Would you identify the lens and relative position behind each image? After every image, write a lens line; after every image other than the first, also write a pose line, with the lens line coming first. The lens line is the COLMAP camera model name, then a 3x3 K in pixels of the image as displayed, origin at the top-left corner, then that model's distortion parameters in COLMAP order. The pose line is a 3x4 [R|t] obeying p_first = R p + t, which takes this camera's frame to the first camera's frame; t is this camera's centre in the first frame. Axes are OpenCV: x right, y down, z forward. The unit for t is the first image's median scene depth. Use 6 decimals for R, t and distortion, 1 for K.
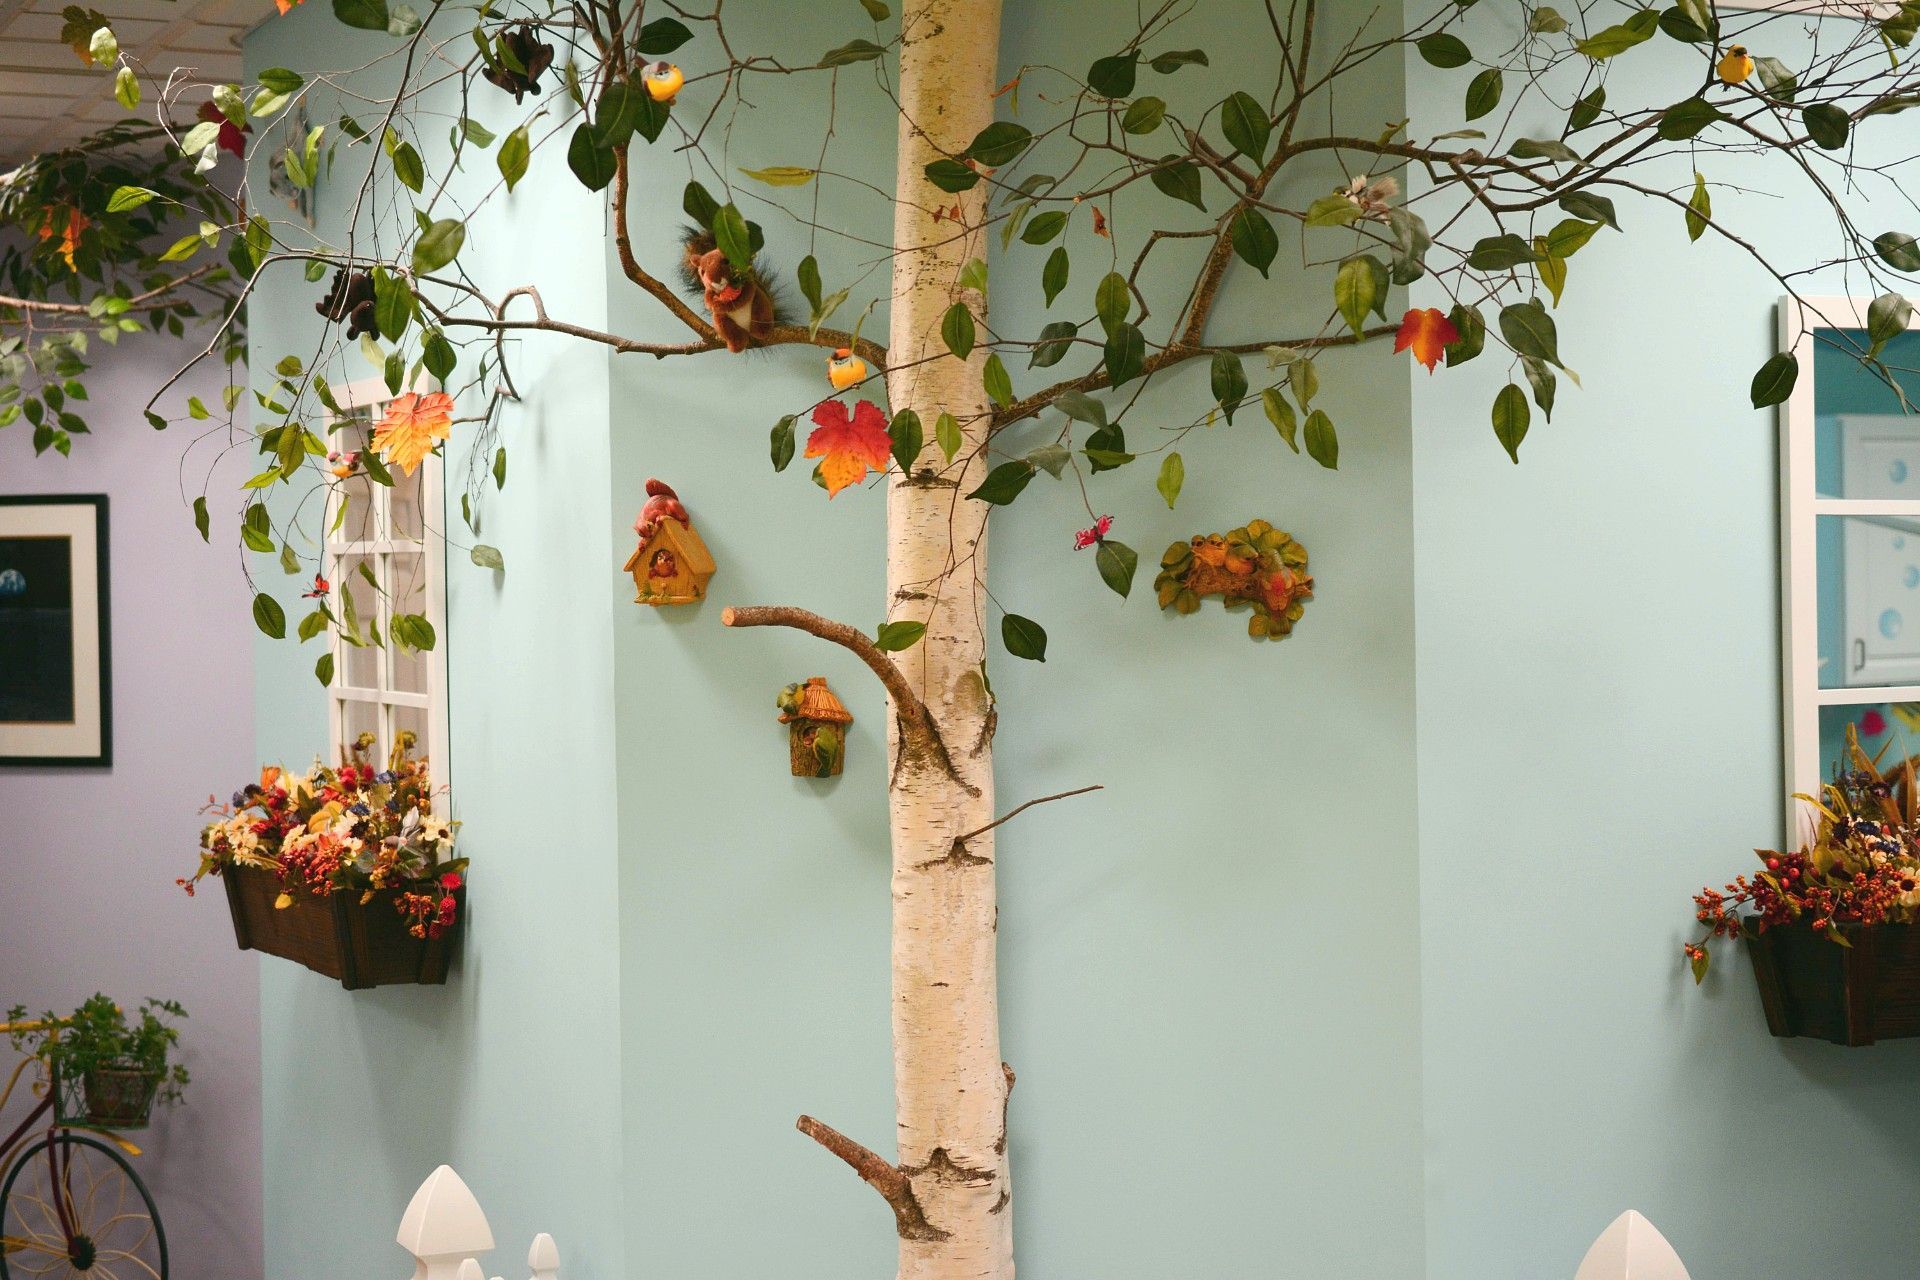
lens RADIAL K [[3323.2, 0, 960.0], [0, 3323.2, 640.0], [0, 0, 1]] dist [-0.008749, 0.073193]
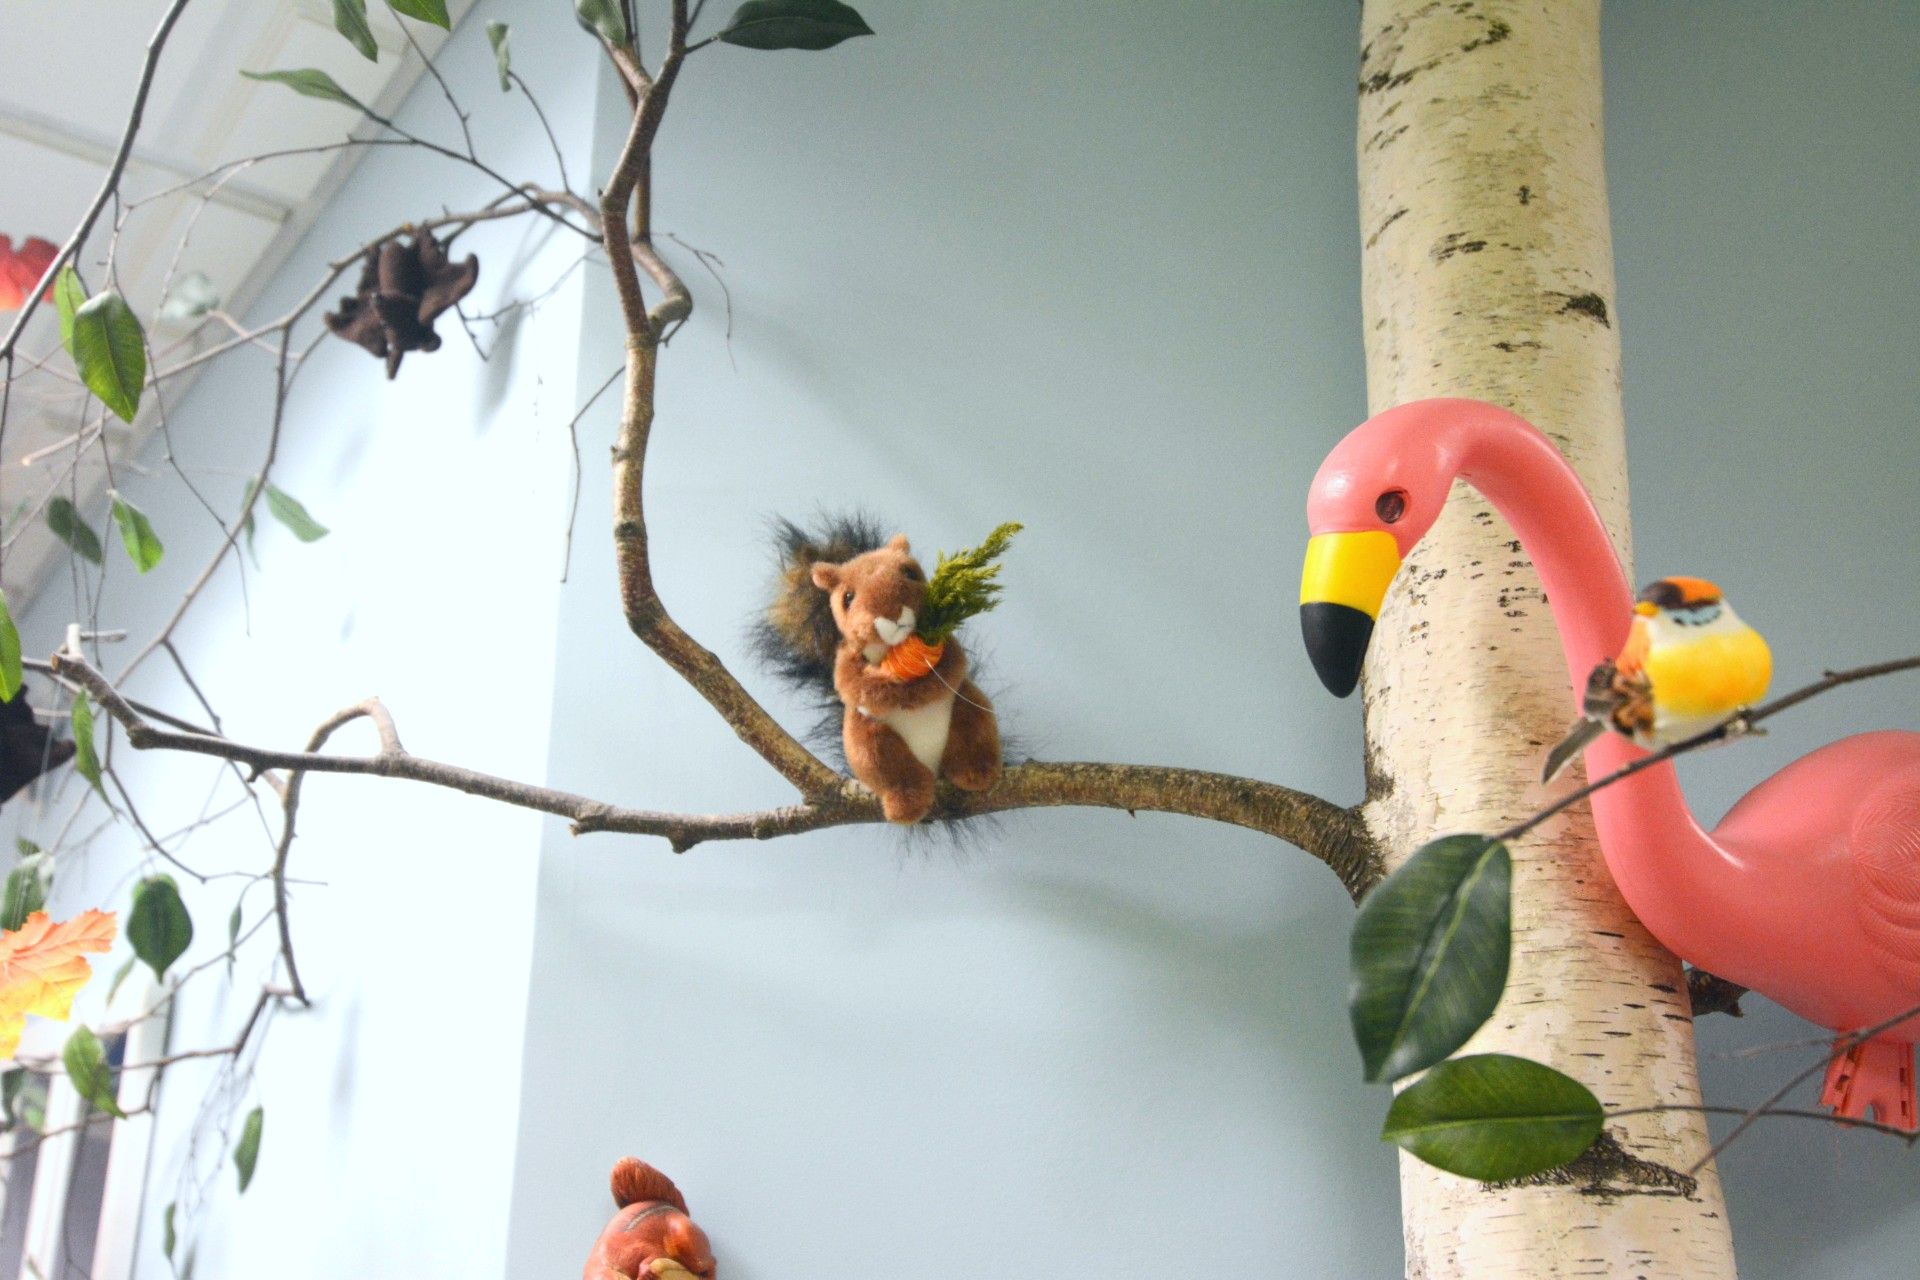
lens RADIAL K [[1869.5, 0, 960.0], [0, 1869.5, 640.0], [0, 0, 1]] dist [-0.000851, 0.008566]
pose [[0.981572, 0.085449, 0.170925, -0.097623], [-0.019632, 0.934814, -0.354595, -0.028385], [-0.190082, 0.344705, 0.919264, 0.770910]]
